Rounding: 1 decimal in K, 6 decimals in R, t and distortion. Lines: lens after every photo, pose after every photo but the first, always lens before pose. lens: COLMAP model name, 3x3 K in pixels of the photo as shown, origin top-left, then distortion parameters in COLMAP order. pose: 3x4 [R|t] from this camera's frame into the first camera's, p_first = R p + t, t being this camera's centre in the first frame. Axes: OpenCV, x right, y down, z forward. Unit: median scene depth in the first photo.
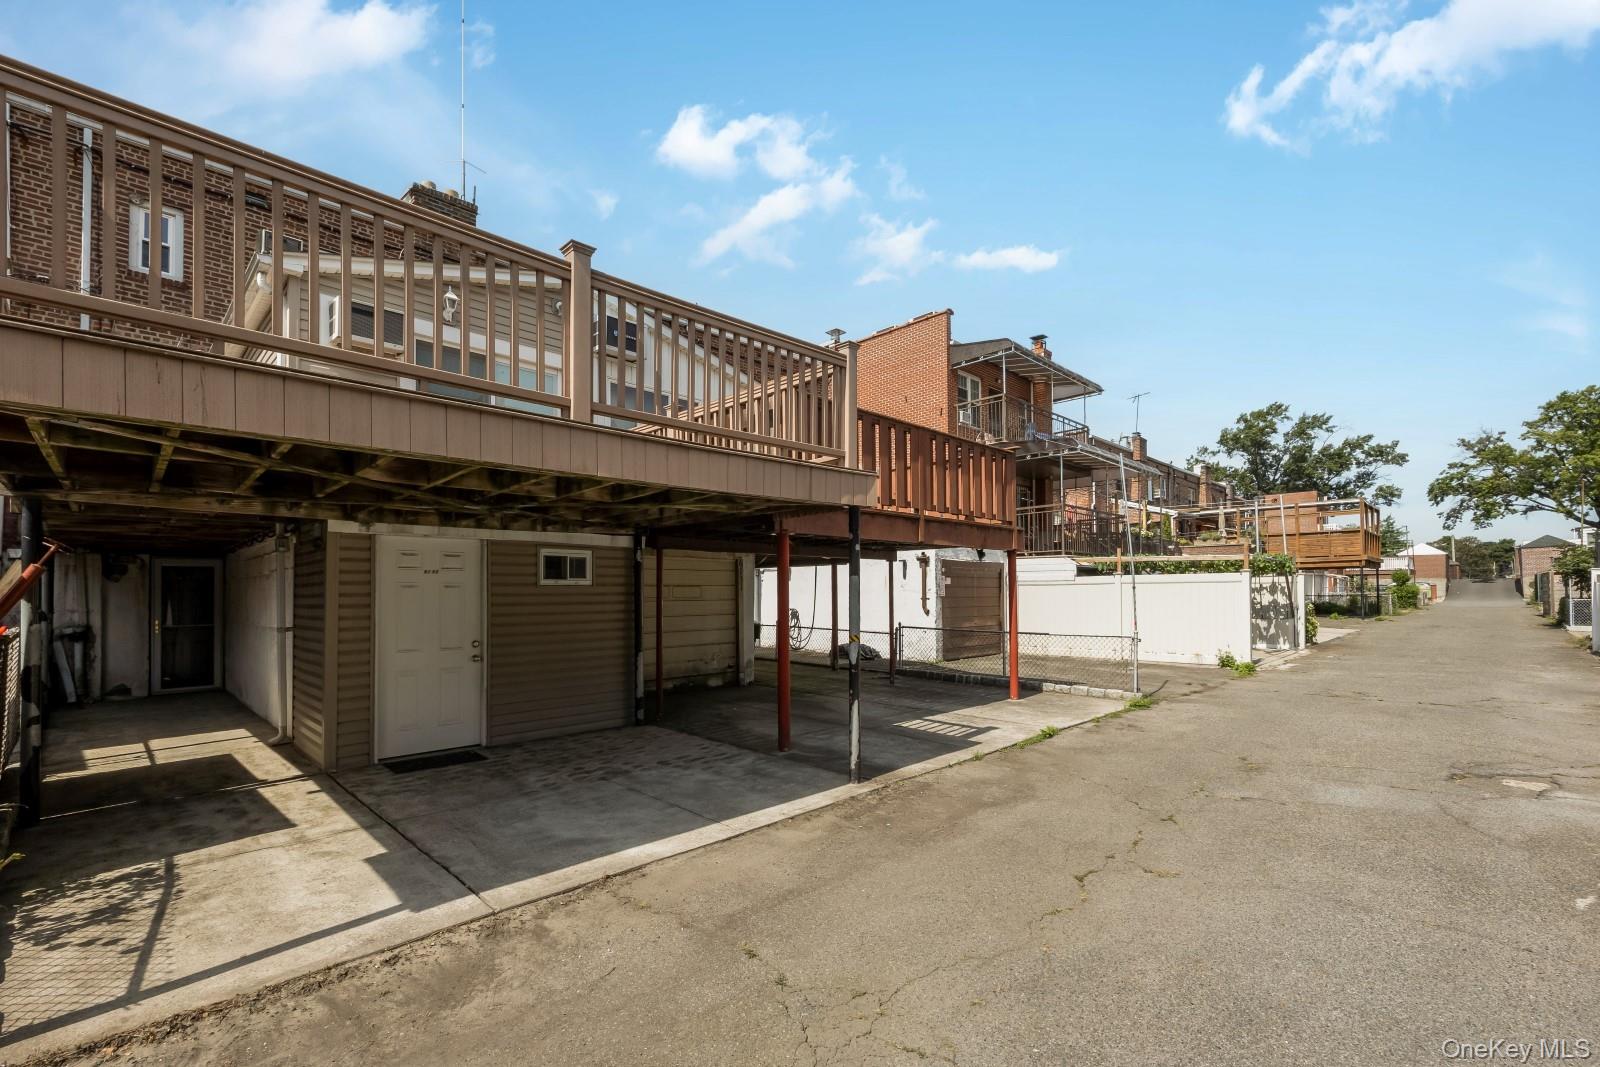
lens RADIAL K [[692.5, 0, 815.2], [0, 692.5, 578.0], [0, 0, 1]] dist [0.009984, -0.000732]
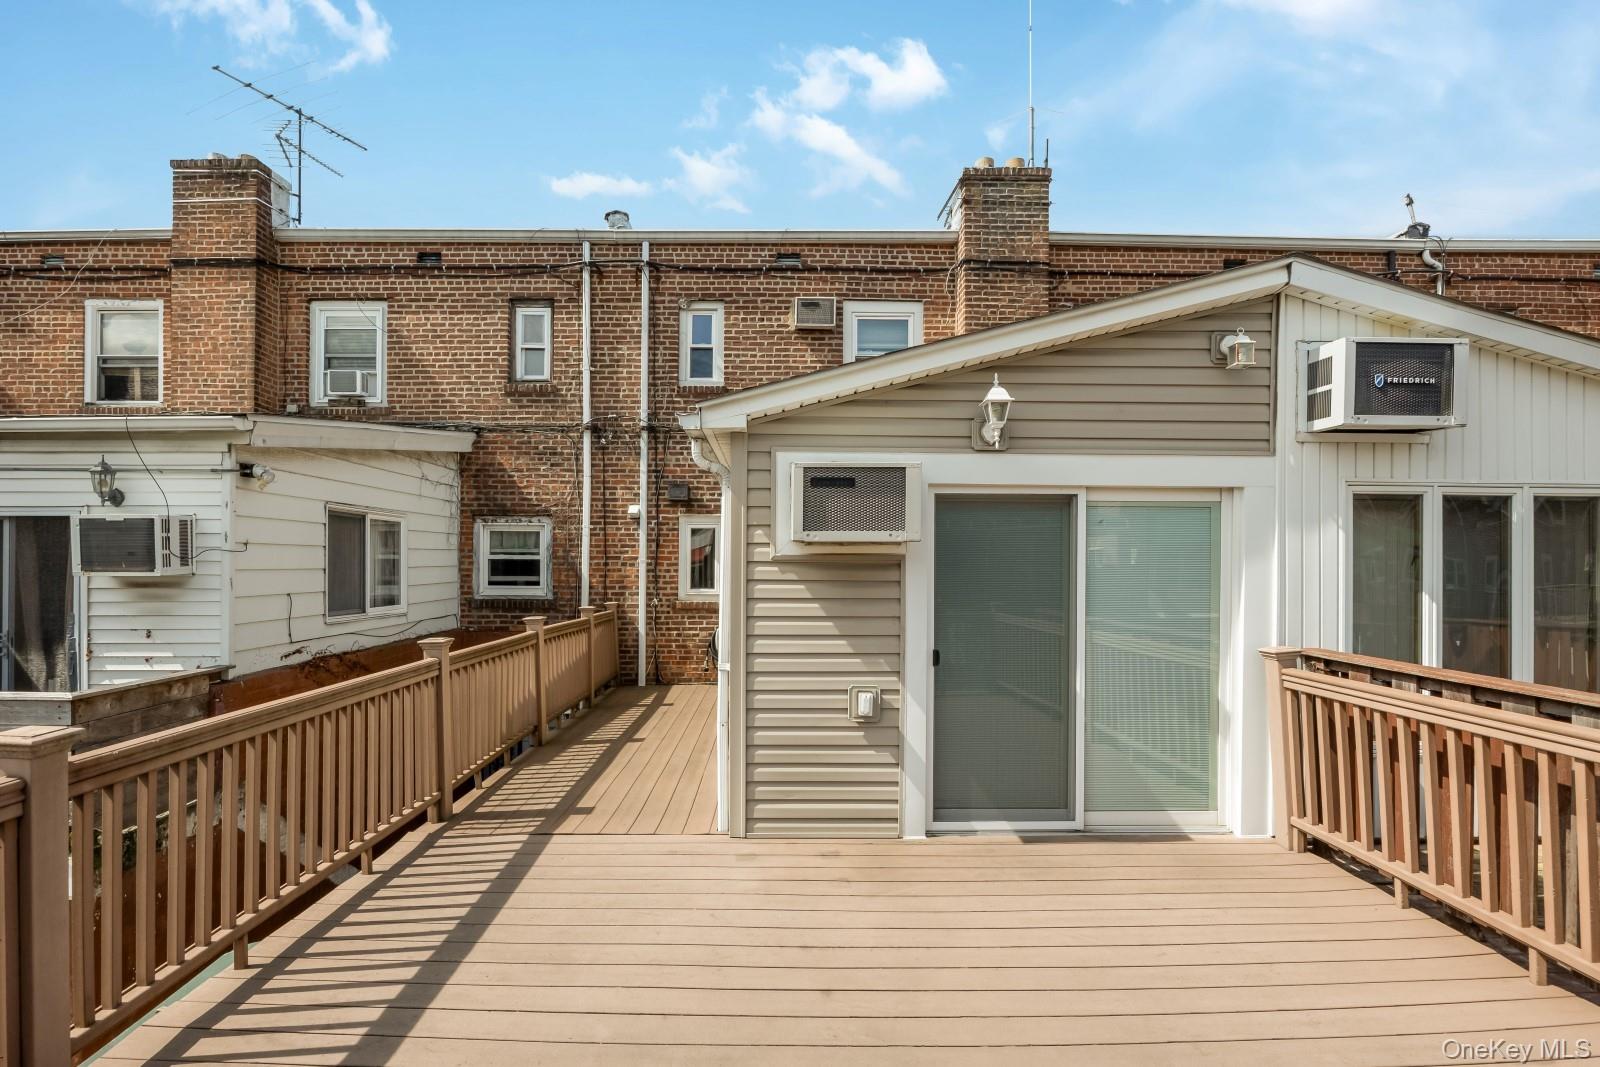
lens RADIAL K [[770.4, 0, 783.3], [0, 770.4, 566.5], [0, 0, 1]] dist [-0.021864, 0.000131]
pose [[0.704811, 0.006613, -0.709365, -0.357945], [0.007899, 0.999821, 0.017169, -0.413554], [0.709352, -0.017705, 0.704632, 0.736326]]
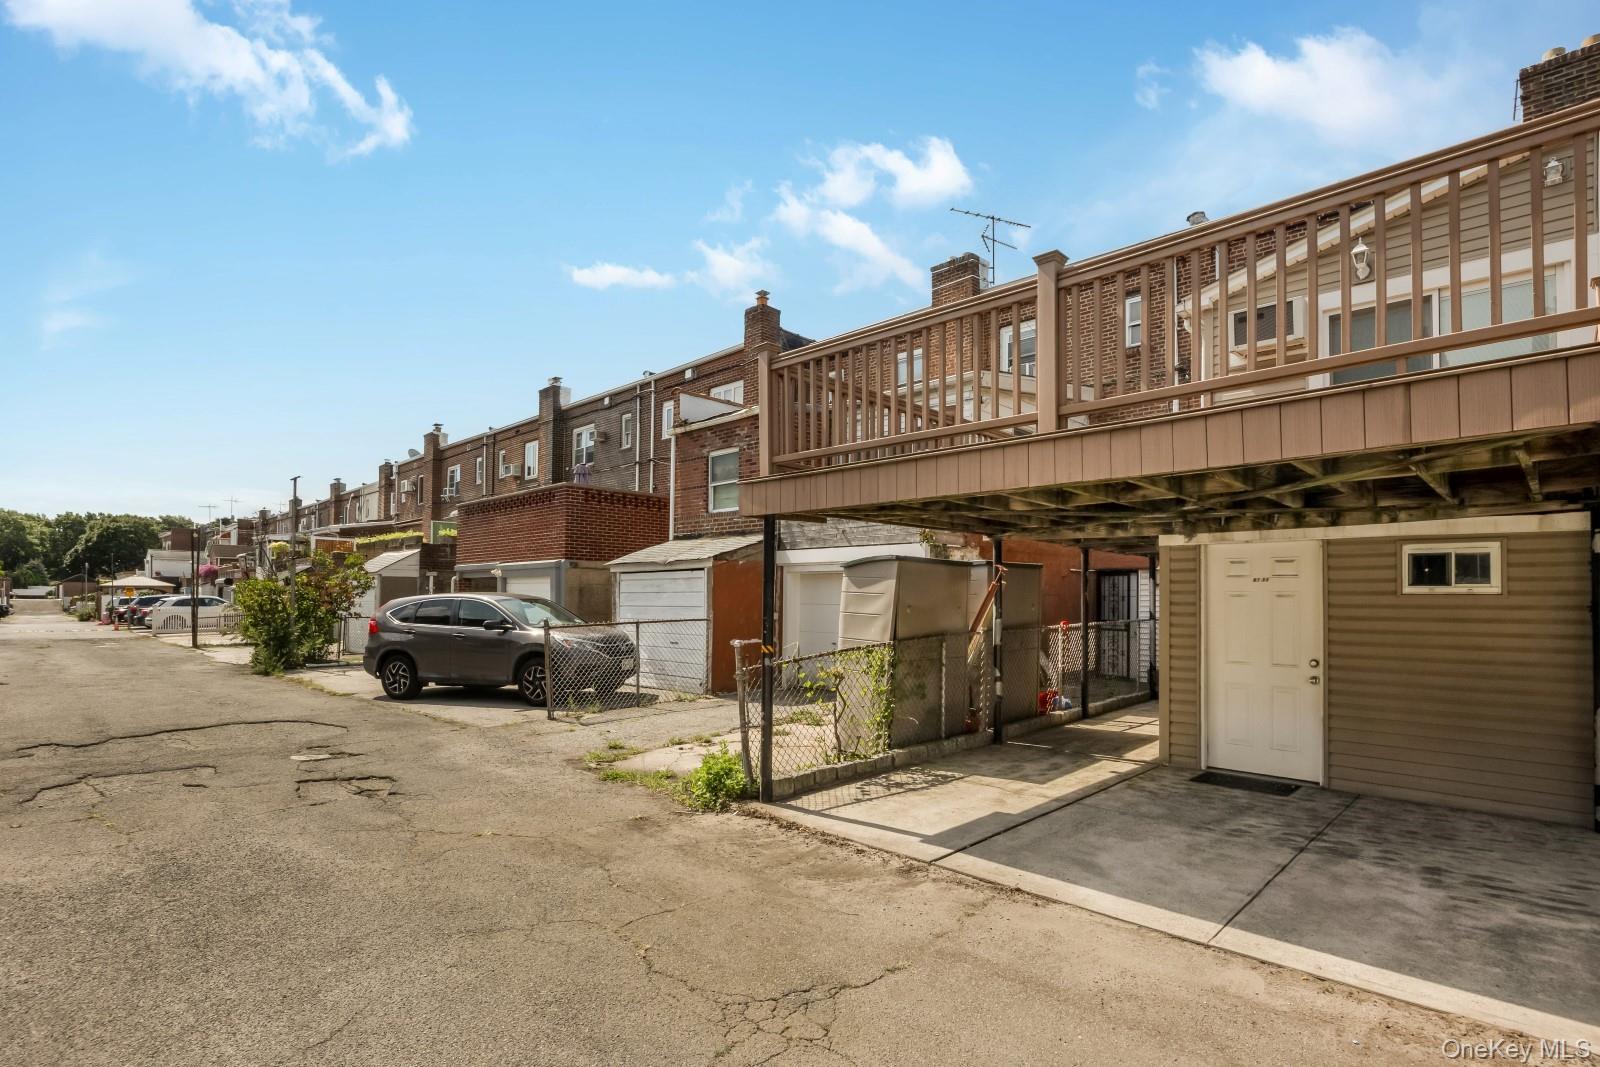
lens RADIAL K [[763.6, 0, 818.0], [0, 763.6, 579.1], [0, 0, 1]] dist [-0.012774, 0.000066]
pose [[0.018459, -0.019538, -0.999639, 0.506800], [0.015236, 0.999698, -0.019258, 0.000695], [0.999714, -0.014875, 0.018751, 0.443116]]
